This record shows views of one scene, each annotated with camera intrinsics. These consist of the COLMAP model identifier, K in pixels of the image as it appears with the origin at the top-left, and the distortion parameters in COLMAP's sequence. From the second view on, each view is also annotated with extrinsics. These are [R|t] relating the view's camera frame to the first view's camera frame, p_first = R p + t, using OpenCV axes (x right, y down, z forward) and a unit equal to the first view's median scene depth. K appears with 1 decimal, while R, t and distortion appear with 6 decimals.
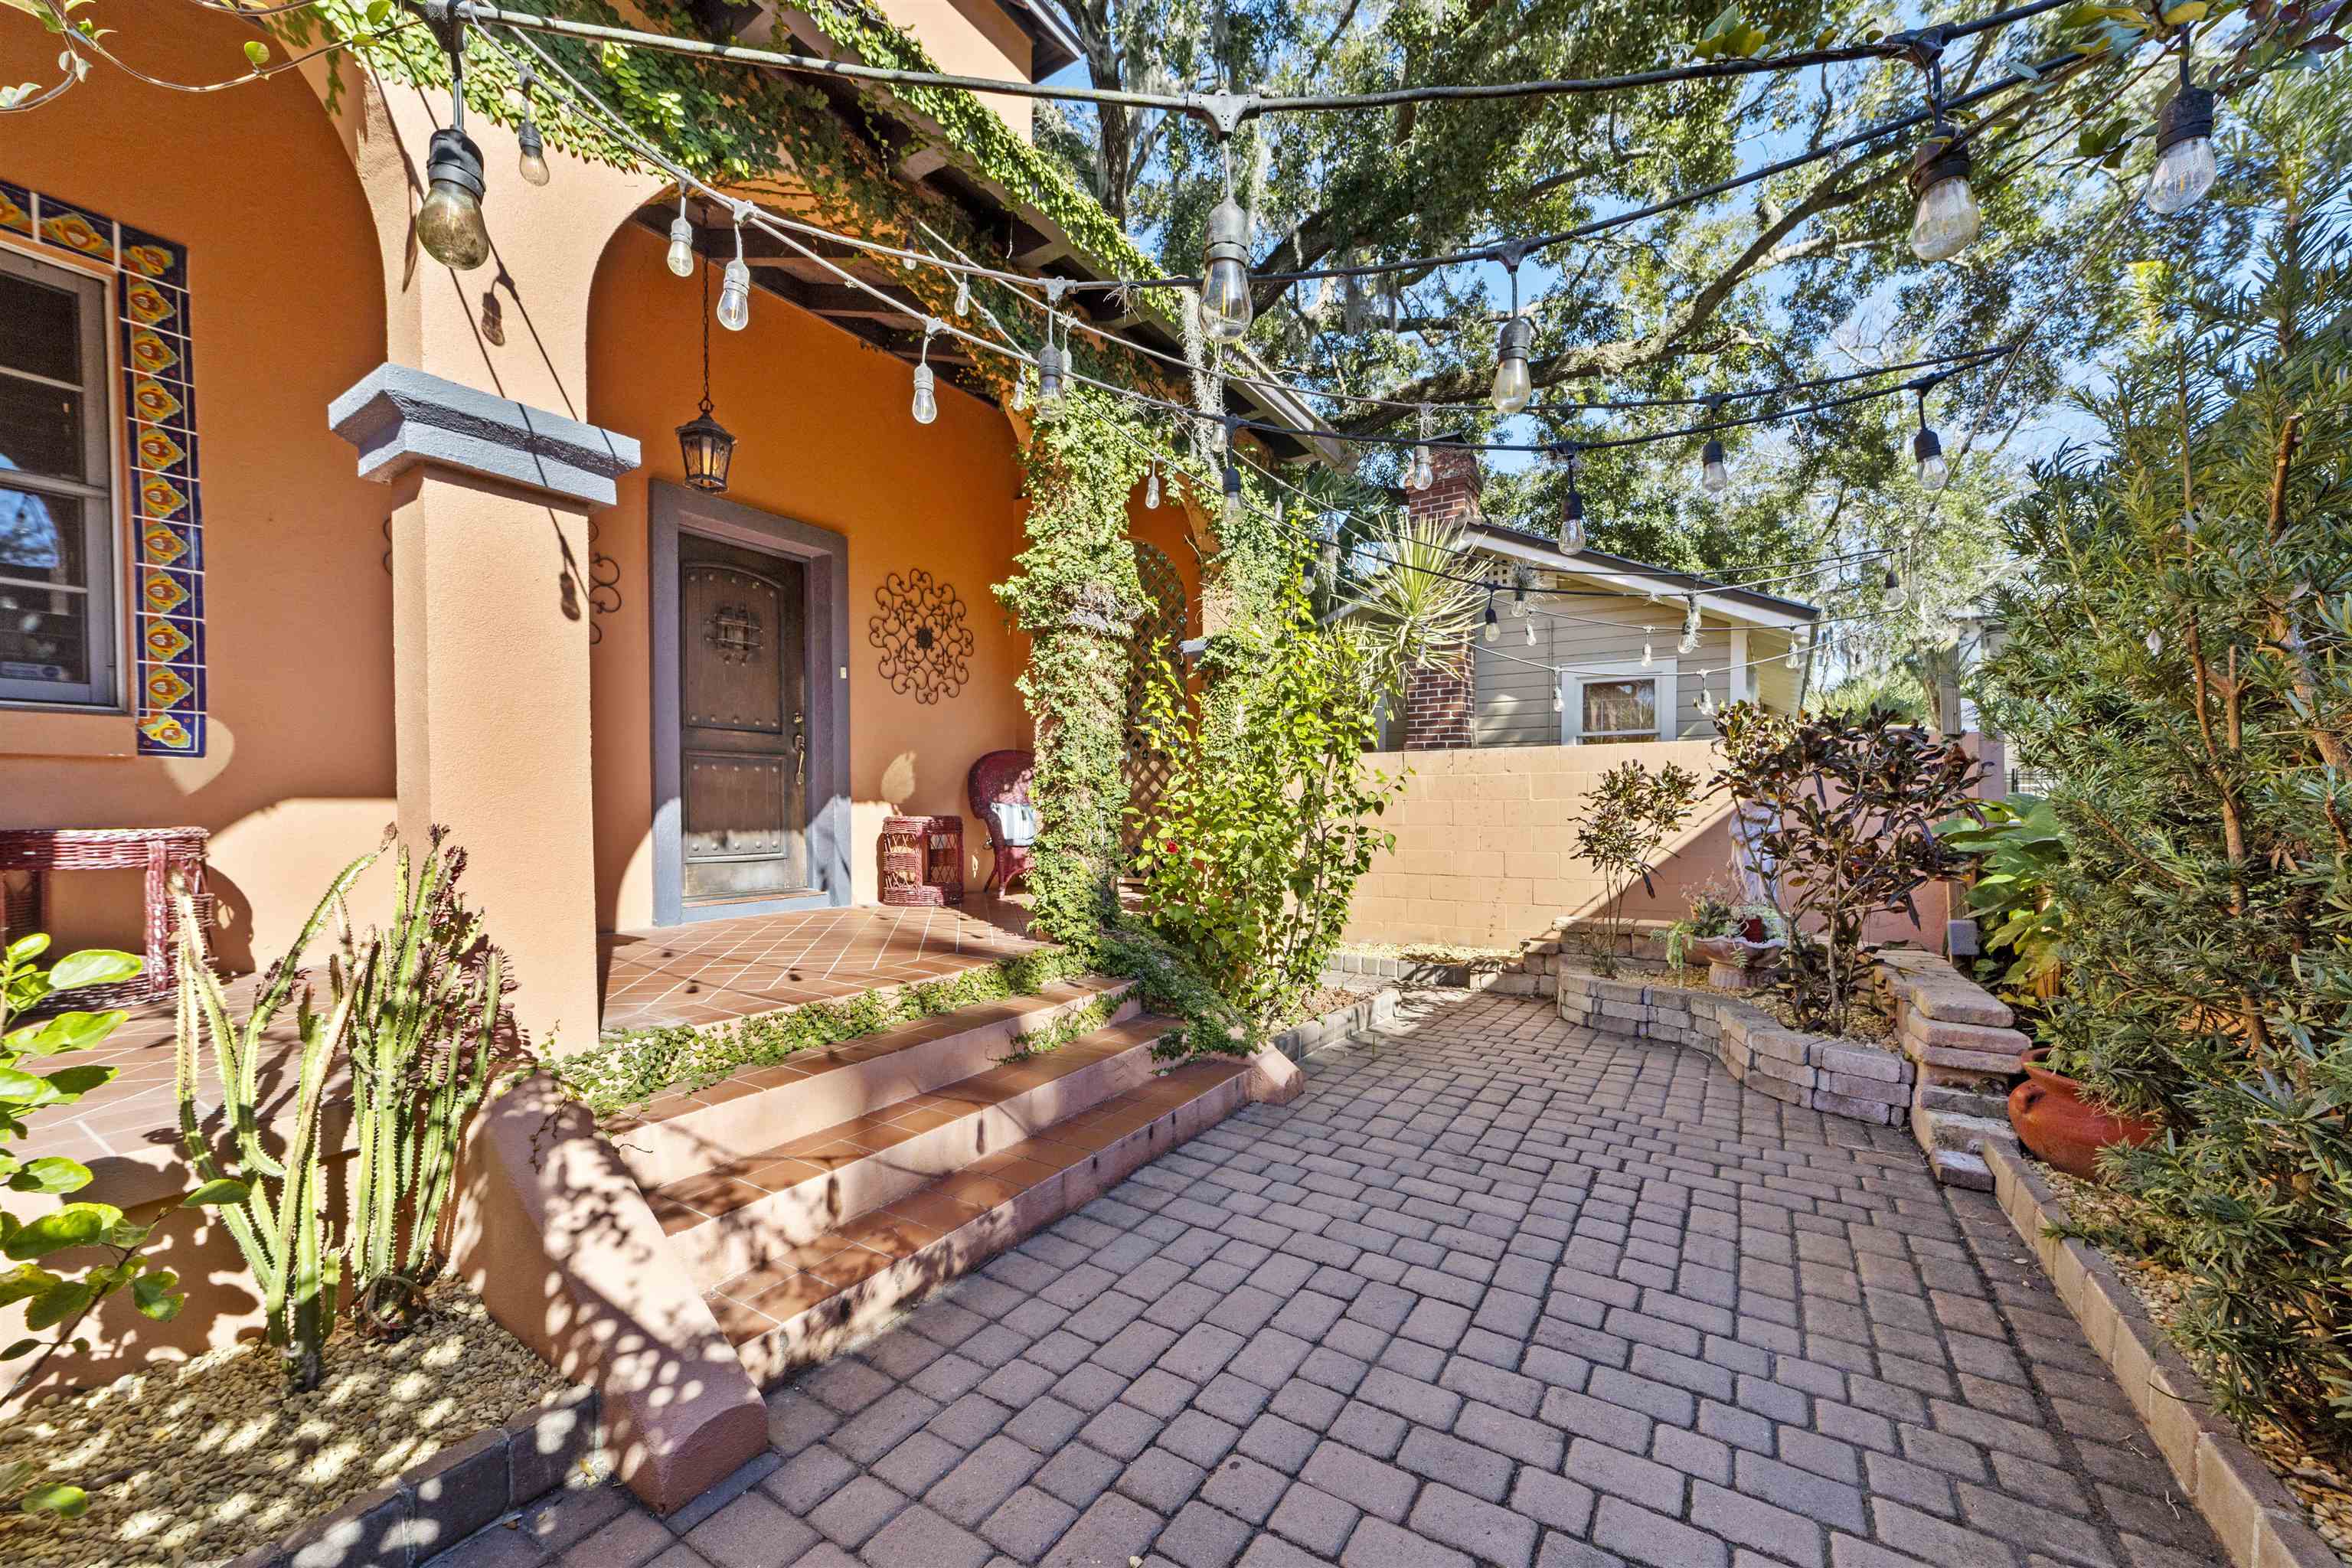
lens RADIAL K [[904.9, 0, 1172.1], [0, 904.9, 805.4], [0, 0, 1]] dist [-0.011061, 0.005769]
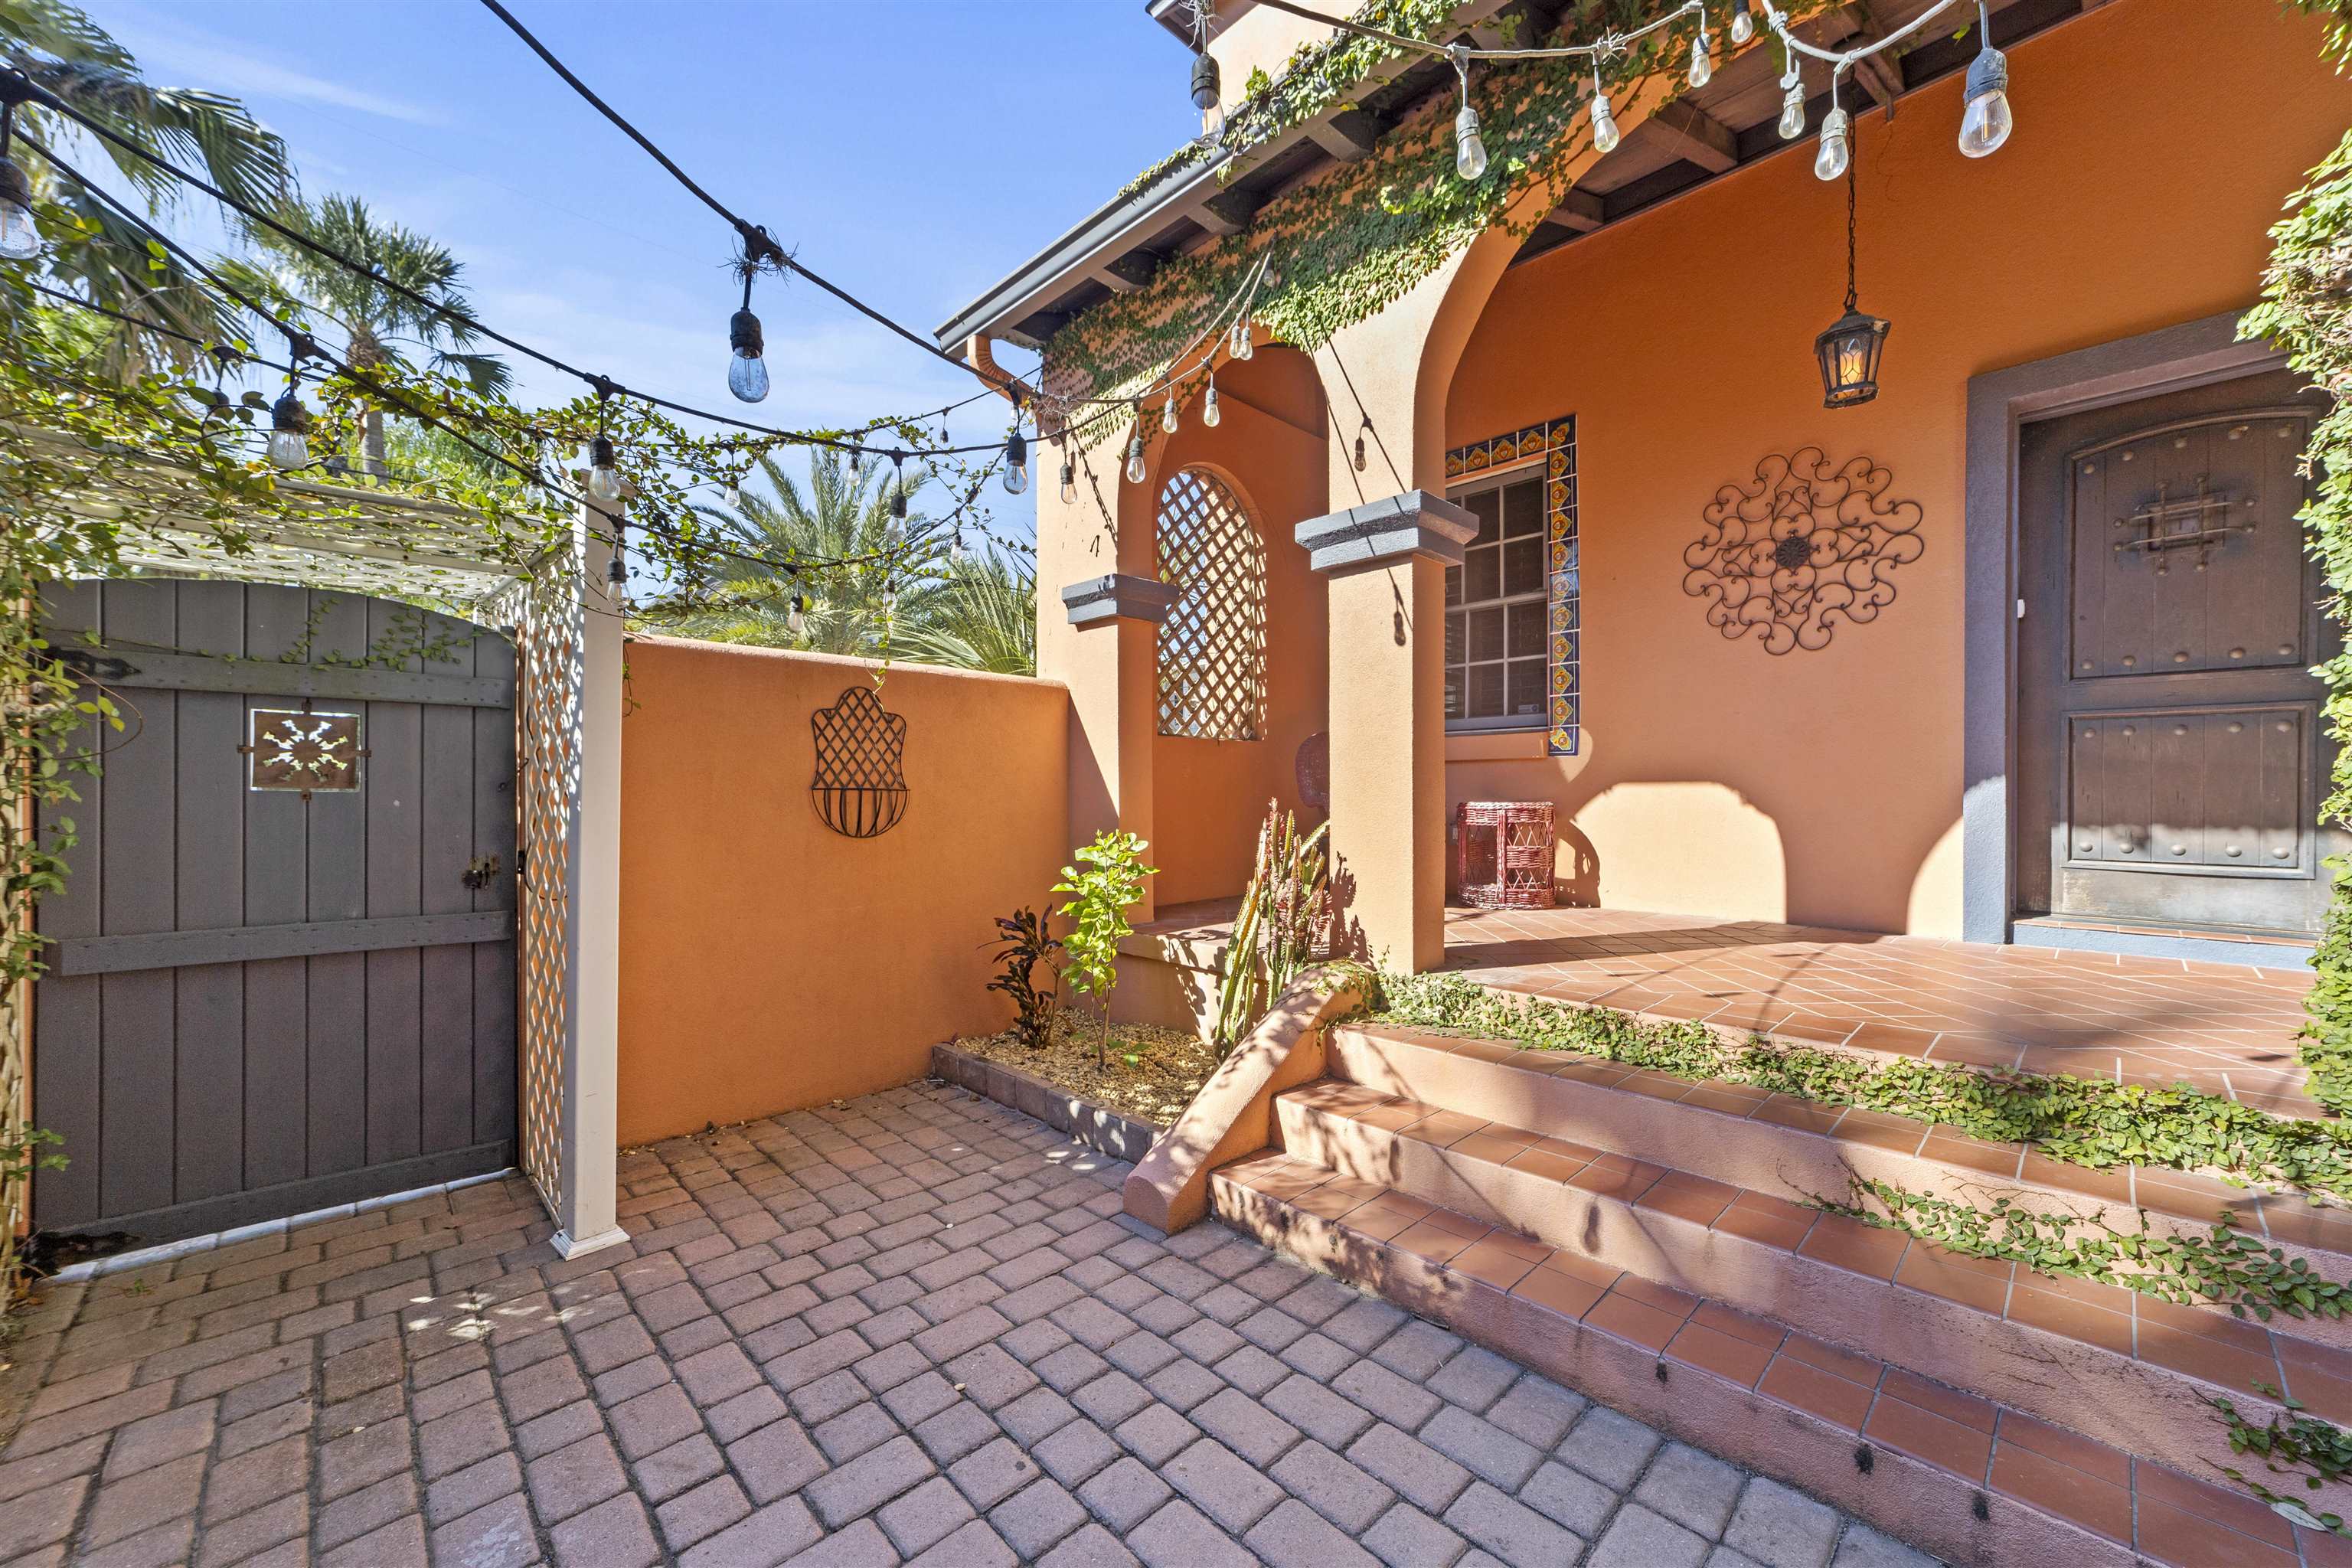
lens RADIAL K [[904.9, 0, 1192.2], [0, 904.9, 789.7], [0, 0, 1]] dist [-0.011061, 0.005769]
pose [[-0.225207, -0.002067, -0.974309, 0.576741], [-0.001526, 0.999997, -0.001769, 0.006701], [0.974310, 0.001088, -0.225210, 0.831445]]
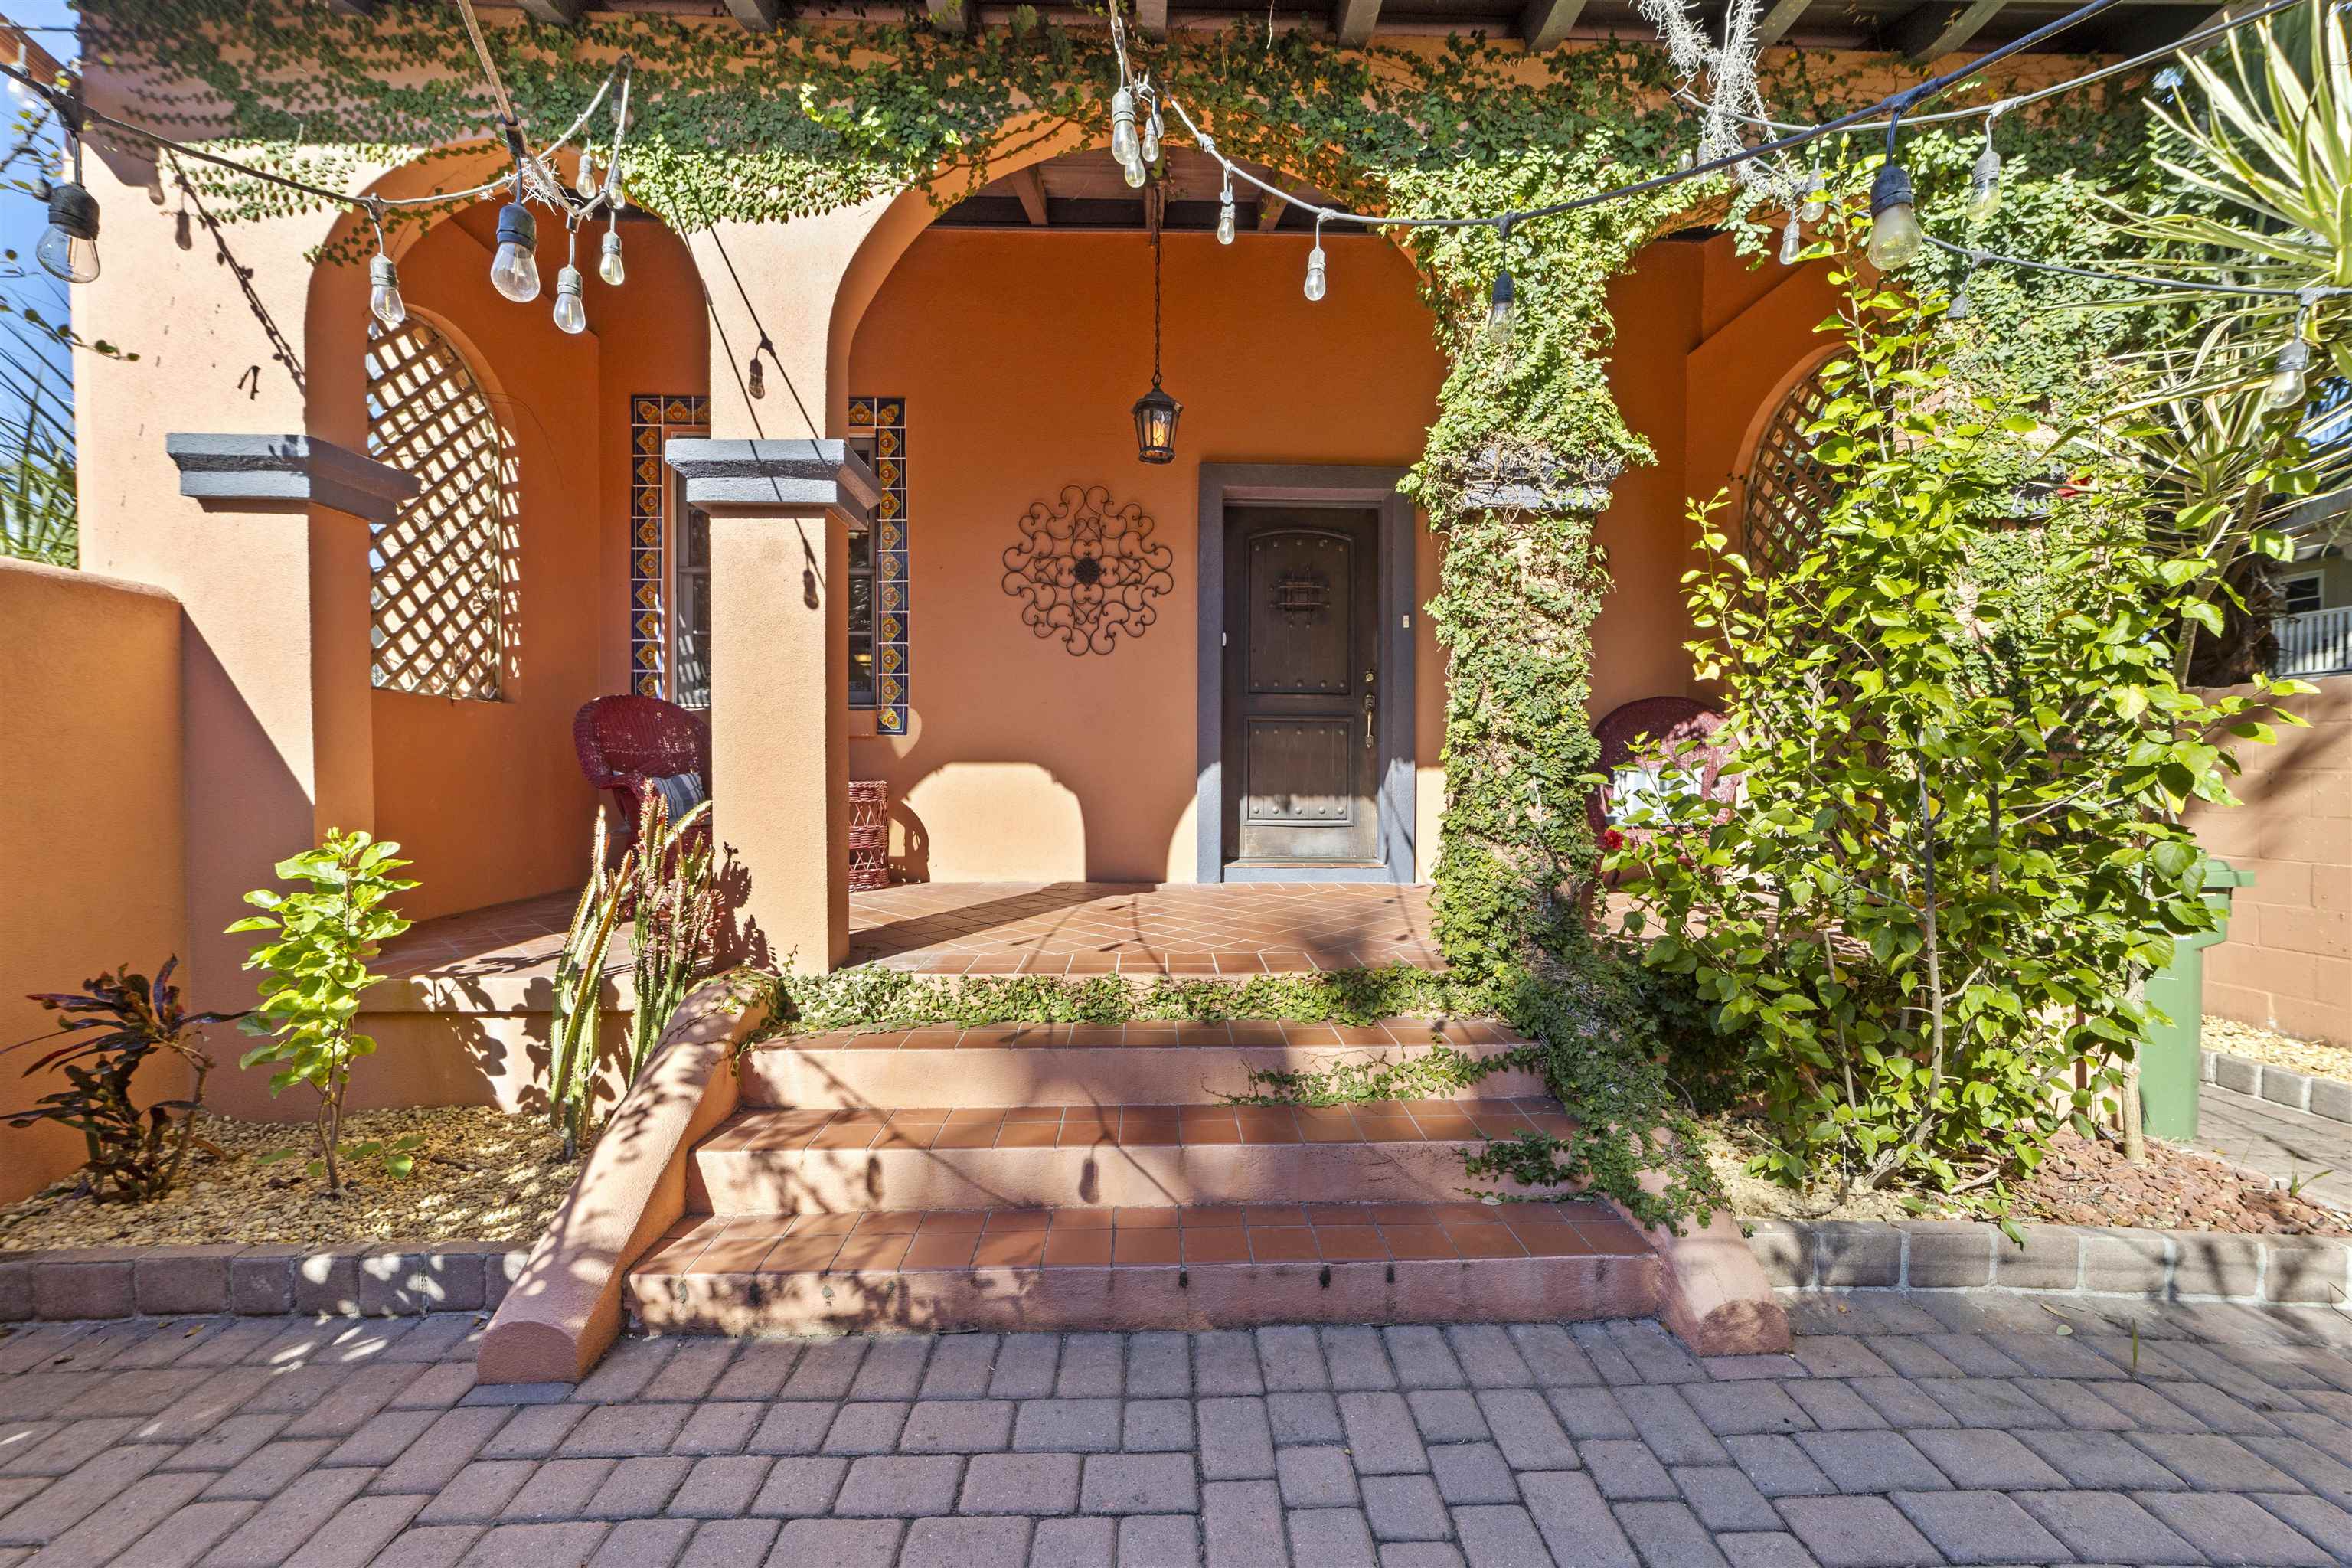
lens RADIAL K [[904.9, 0, 1175.2], [0, 904.9, 778.9], [0, 0, 1]] dist [-0.011061, 0.005769]
pose [[0.562030, 0.011693, -0.827034, 0.485333], [-0.006055, 0.999931, 0.010023, 0.001989], [0.827094, -0.000625, 0.562063, 0.604921]]
